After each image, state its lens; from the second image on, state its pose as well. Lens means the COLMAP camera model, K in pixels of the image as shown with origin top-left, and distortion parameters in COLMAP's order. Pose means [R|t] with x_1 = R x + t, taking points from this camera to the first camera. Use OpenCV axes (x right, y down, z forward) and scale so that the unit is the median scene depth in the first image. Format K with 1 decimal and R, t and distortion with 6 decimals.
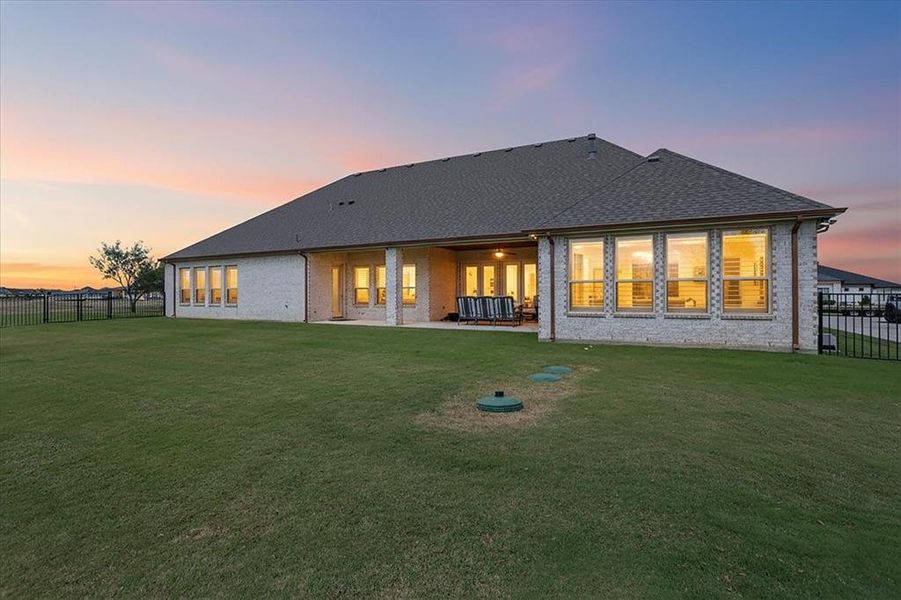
lens RADIAL K [[430.7, 0, 448.3], [0, 430.7, 294.8], [0, 0, 1]] dist [-0.029410, 0.018154]
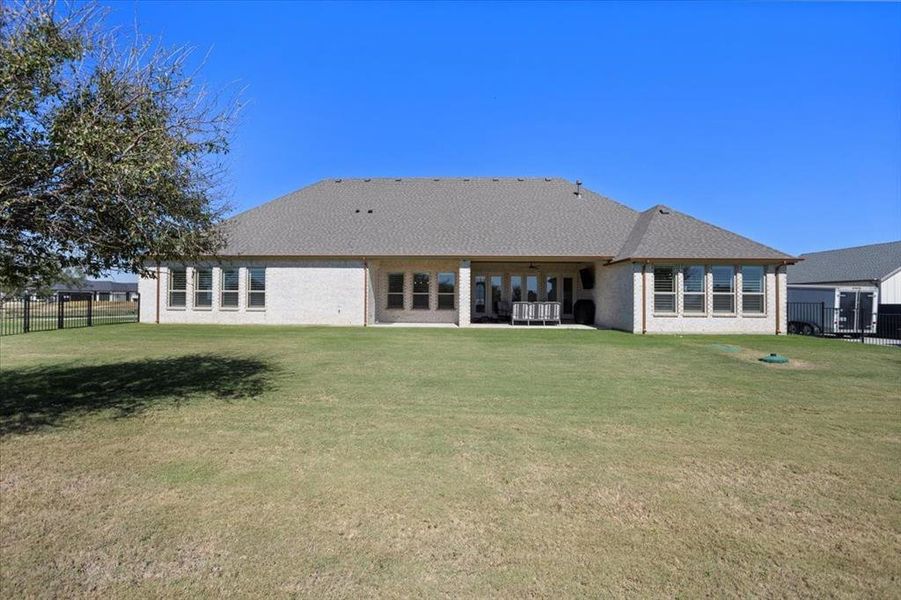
lens RADIAL K [[430.7, 0, 448.3], [0, 430.7, 294.8], [0, 0, 1]] dist [-0.029410, 0.018154]
pose [[0.917431, 0.000379, 0.397894, -0.904881], [-0.003777, 0.999963, 0.007757, -0.034333], [-0.397876, -0.008619, 0.917399, -0.096400]]
